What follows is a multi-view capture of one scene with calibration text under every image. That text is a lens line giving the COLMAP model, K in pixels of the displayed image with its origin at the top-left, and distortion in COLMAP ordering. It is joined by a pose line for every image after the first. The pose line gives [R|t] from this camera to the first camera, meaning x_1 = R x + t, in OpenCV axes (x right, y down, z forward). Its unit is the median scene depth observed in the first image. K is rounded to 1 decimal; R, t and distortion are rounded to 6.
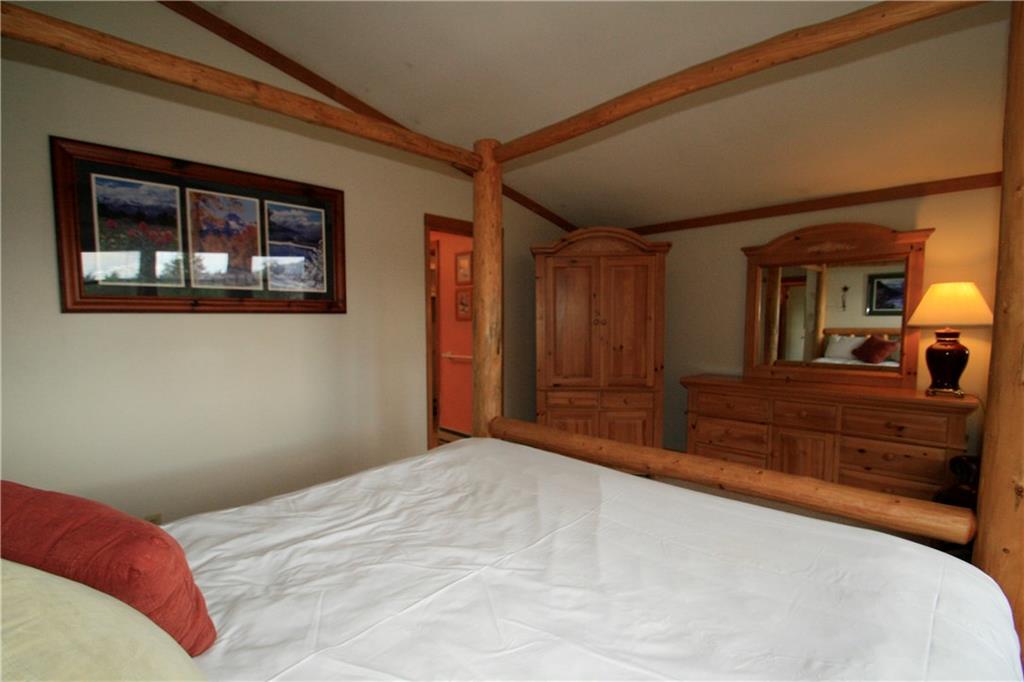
lens RADIAL K [[479.6, 0, 509.6], [0, 479.6, 355.1], [0, 0, 1]] dist [0.017417, -0.017623]
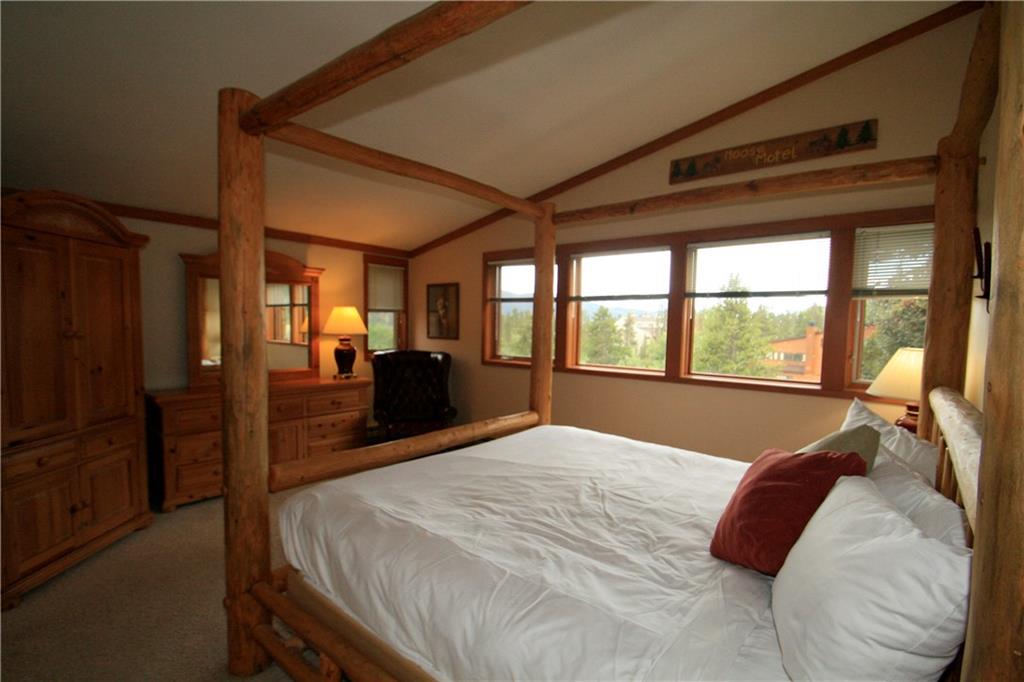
lens RADIAL K [[479.6, 0, 509.6], [0, 479.6, 355.1], [0, 0, 1]] dist [0.017417, -0.017623]
pose [[-0.083498, -0.064912, 0.994391, -0.692078], [0.051055, 0.996287, 0.069323, -0.071377], [-0.995199, 0.056557, -0.079874, 0.572750]]
